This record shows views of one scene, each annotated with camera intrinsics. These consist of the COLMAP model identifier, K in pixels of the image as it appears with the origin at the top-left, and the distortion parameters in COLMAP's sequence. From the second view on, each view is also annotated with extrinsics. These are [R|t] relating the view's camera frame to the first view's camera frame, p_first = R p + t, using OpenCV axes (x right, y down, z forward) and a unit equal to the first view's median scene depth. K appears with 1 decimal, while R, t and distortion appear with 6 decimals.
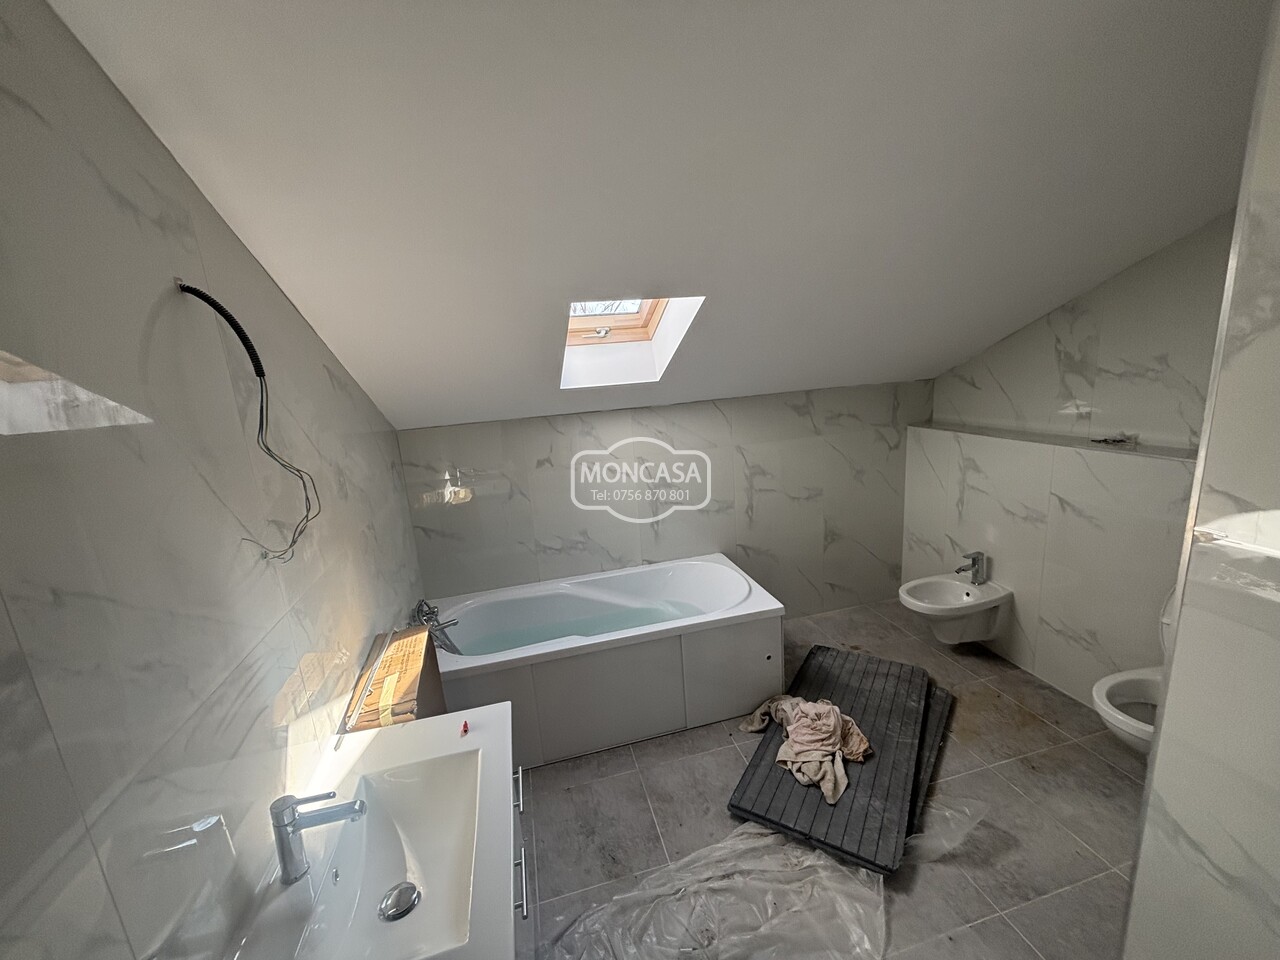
lens RADIAL K [[511.2, 0, 642.8], [0, 511.2, 477.7], [0, 0, 1]] dist [-0.002612, 0.000498]
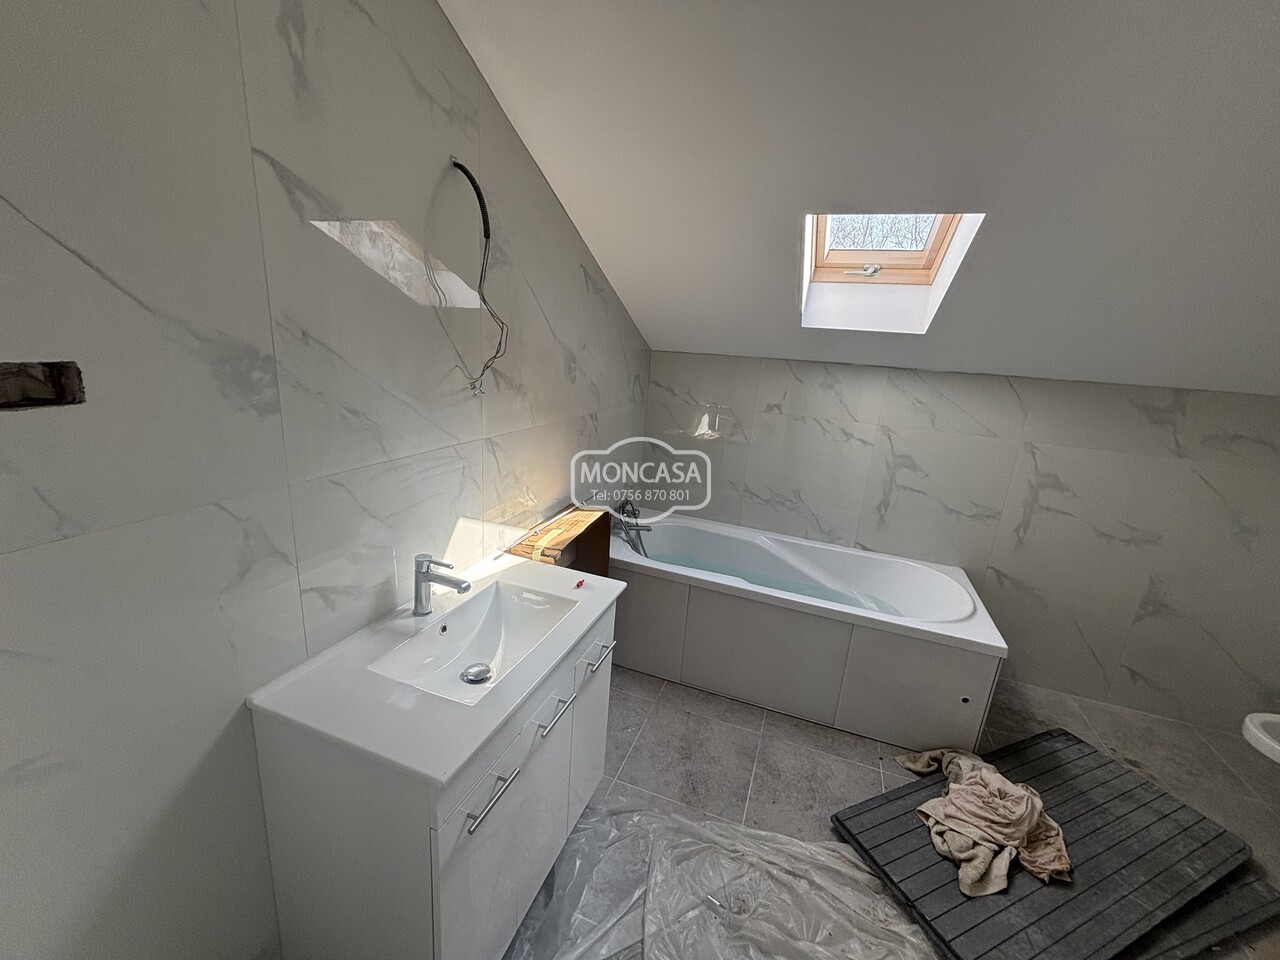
lens RADIAL K [[511.2, 0, 642.3], [0, 511.2, 477.9], [0, 0, 1]] dist [-0.002612, 0.000498]
pose [[0.814078, 0.269897, -0.514230, 0.171656], [-0.246137, 0.962337, 0.115431, 0.060554], [0.526017, 0.032601, 0.849849, 0.065024]]
